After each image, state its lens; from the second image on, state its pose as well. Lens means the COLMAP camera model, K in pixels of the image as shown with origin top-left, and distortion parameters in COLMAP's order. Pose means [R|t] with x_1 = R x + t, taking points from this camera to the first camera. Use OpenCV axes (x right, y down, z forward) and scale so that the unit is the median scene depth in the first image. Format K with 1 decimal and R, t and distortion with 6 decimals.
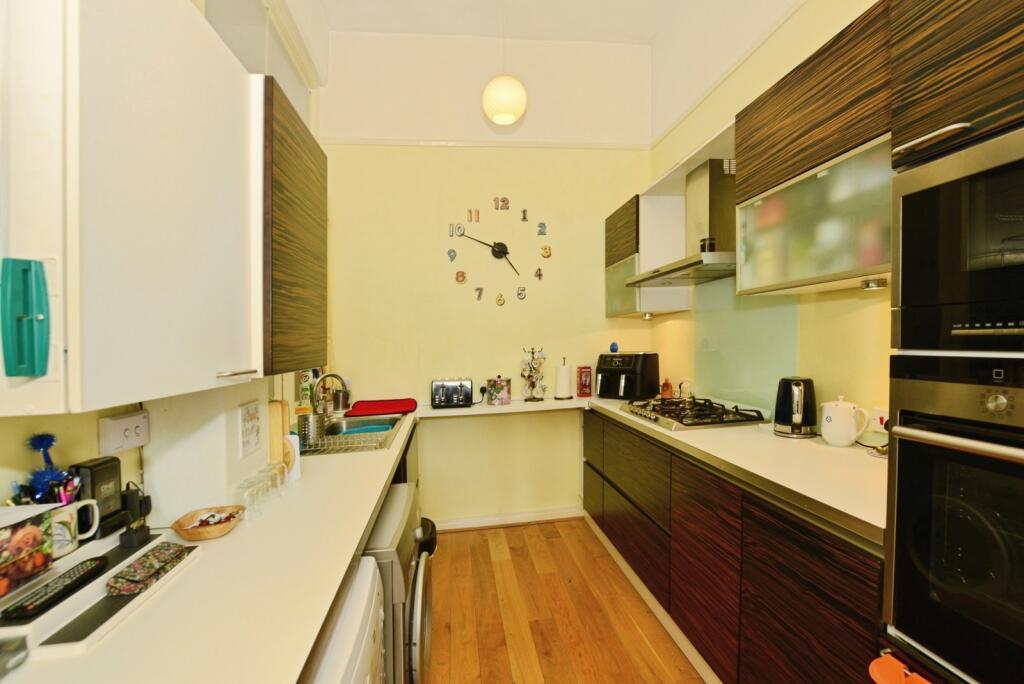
lens RADIAL K [[460.8, 0, 509.7], [0, 460.8, 359.0], [0, 0, 1]] dist [-0.027604, 0.001067]
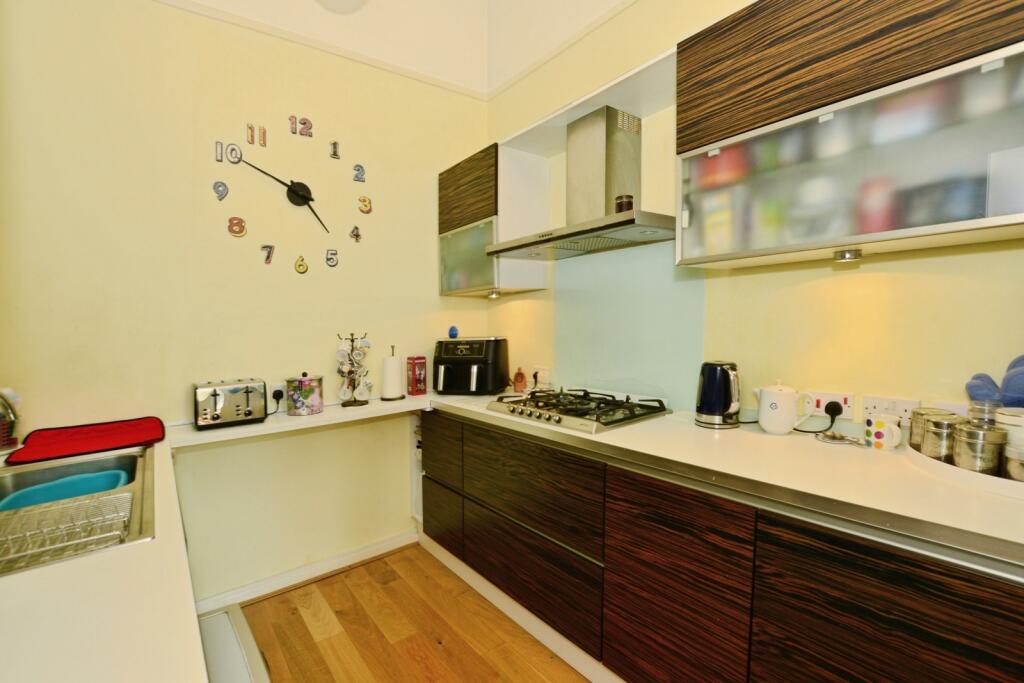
lens RADIAL K [[460.8, 0, 509.7], [0, 460.8, 358.5], [0, 0, 1]] dist [-0.027604, 0.001067]
pose [[0.862000, -0.031592, 0.505923, -0.110391], [0.020333, 0.999408, 0.027763, 0.000738], [-0.506501, -0.013644, 0.862132, 0.250985]]
